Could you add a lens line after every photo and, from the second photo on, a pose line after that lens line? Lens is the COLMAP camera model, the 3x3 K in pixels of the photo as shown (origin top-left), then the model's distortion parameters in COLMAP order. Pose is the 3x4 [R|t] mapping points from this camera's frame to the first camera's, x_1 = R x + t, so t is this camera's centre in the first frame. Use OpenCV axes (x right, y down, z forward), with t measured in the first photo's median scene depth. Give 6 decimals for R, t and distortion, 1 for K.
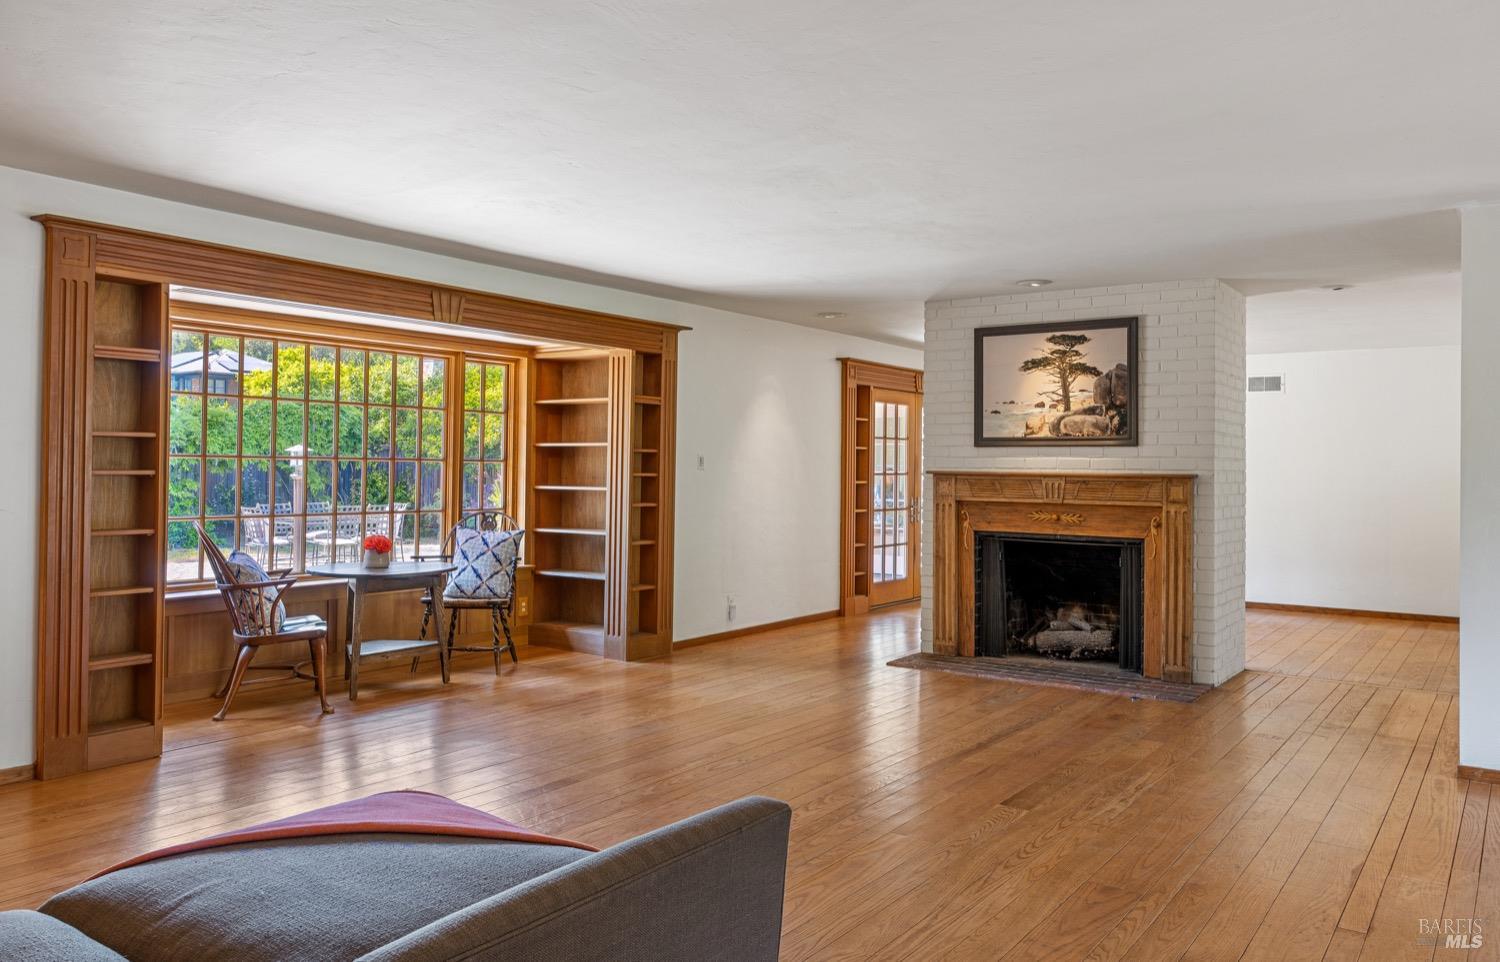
lens RADIAL K [[1078.3, 0, 718.8], [0, 1078.3, 451.5], [0, 0, 1]] dist [0.003018, -0.001802]
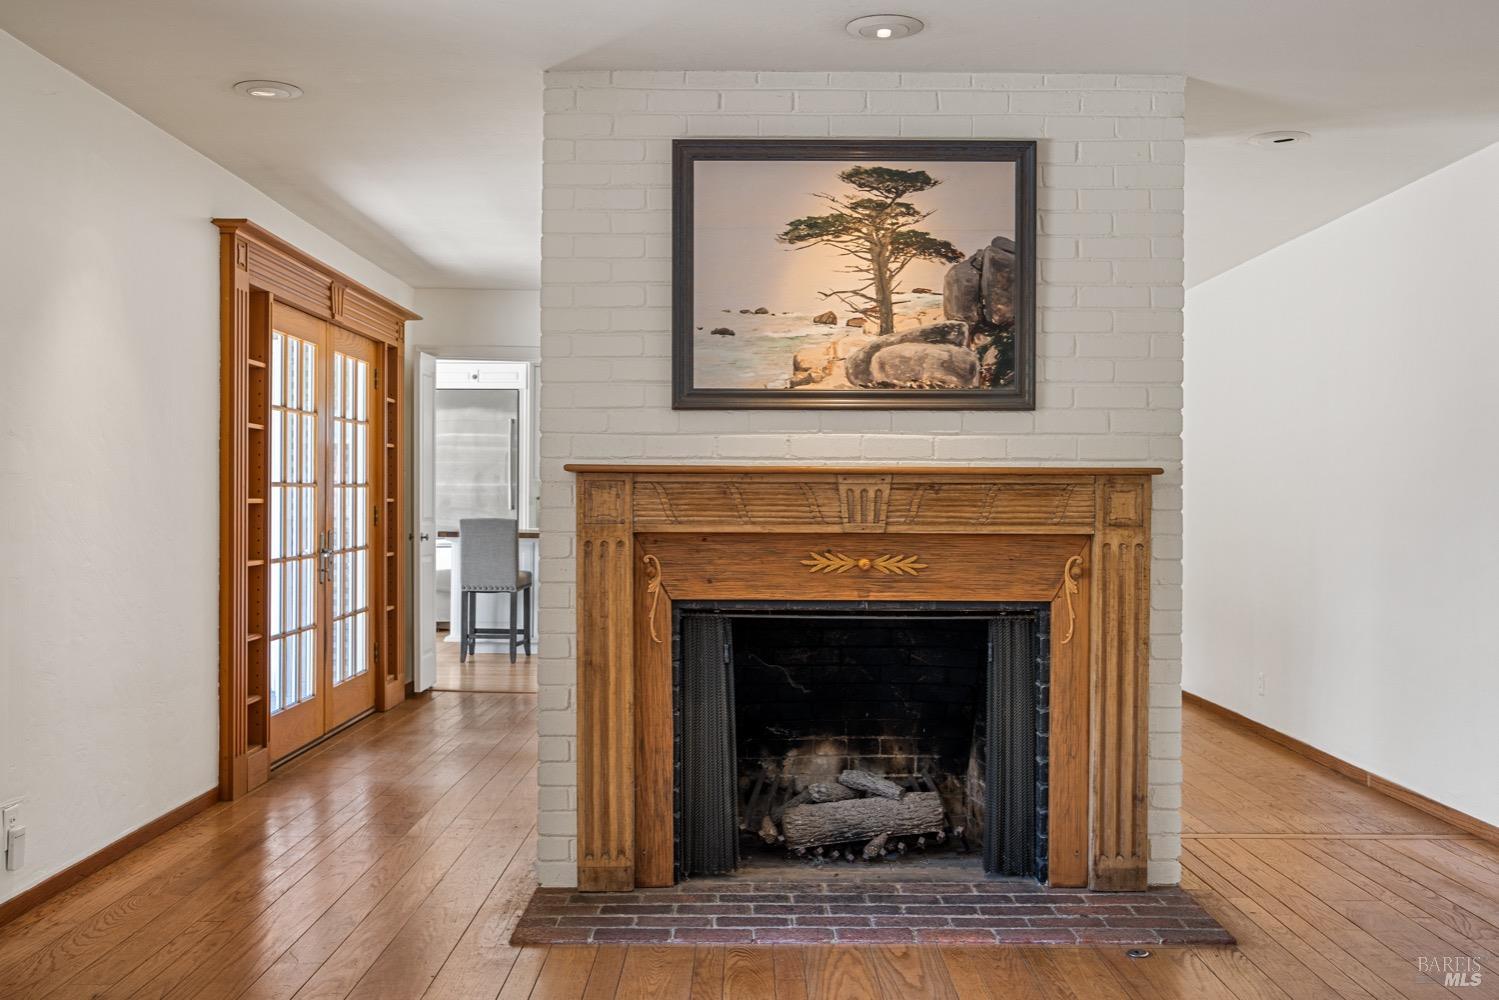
lens RADIAL K [[1467.8, 0, 756.0], [0, 1467.8, 496.3], [0, 0, 1]] dist [-0.002670, 0.000000]
pose [[0.799582, -0.007039, 0.600516, -0.101467], [-0.003726, 0.999854, 0.016680, 0.022024], [-0.600546, -0.015574, 0.799439, 0.528856]]
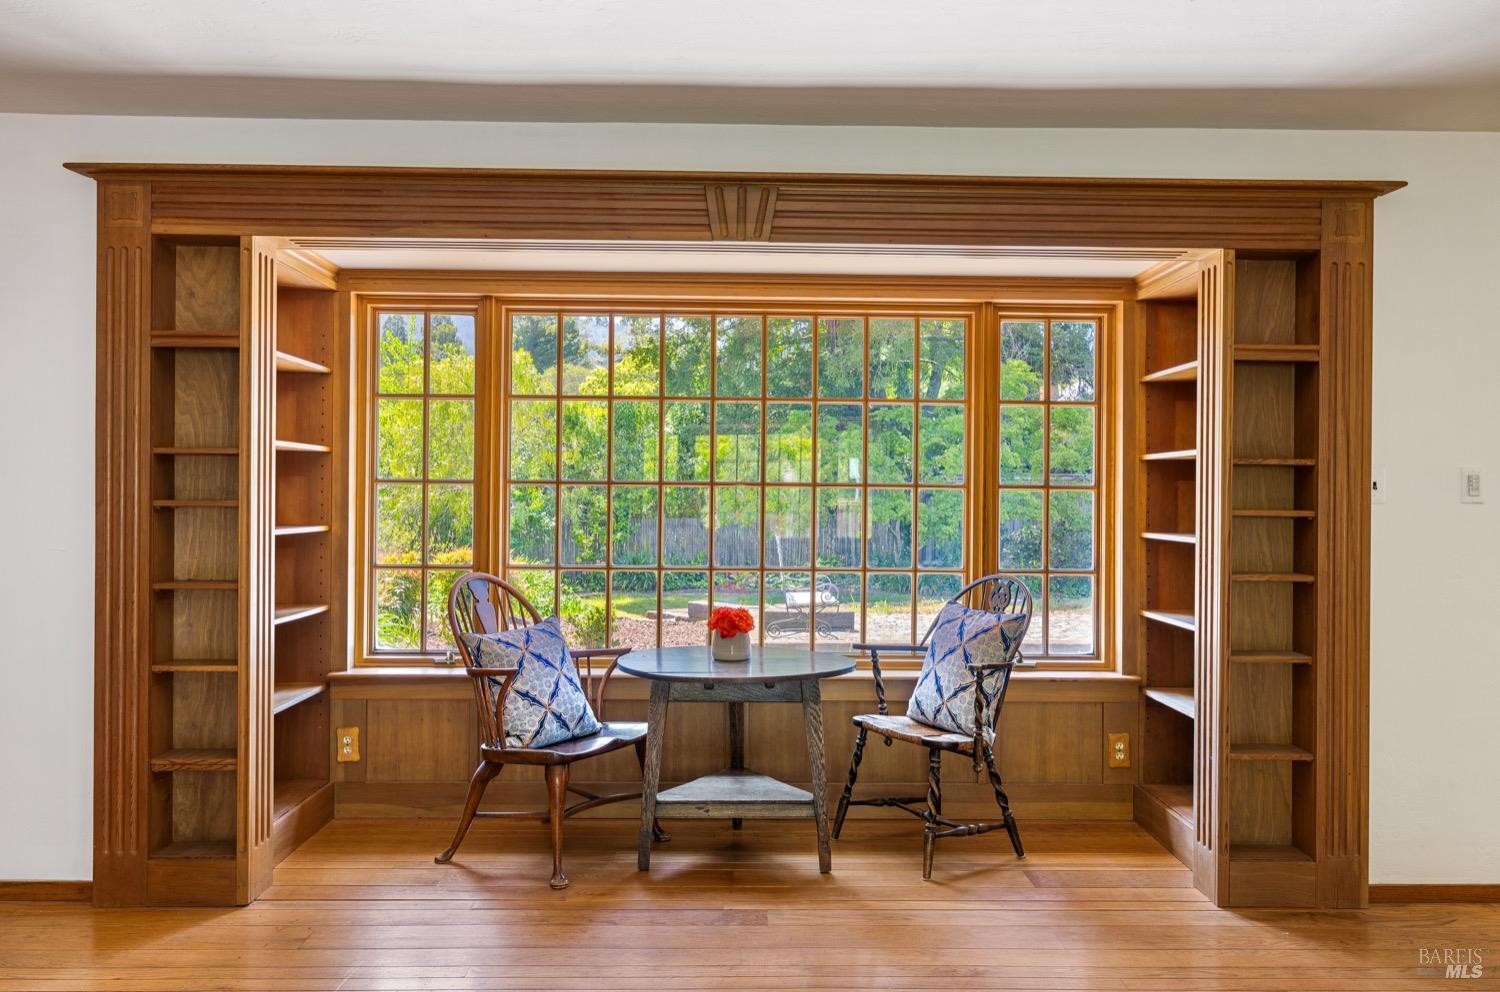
lens RADIAL K [[1203.3, 0, 757.4], [0, 1203.3, 493.4], [0, 0, 1]] dist [0.002992, 0.001011]
pose [[0.620868, -0.007947, -0.783875, 0.214290], [0.010726, 0.999941, -0.001641, 0.012233], [0.783842, -0.007389, 0.620916, 0.534509]]
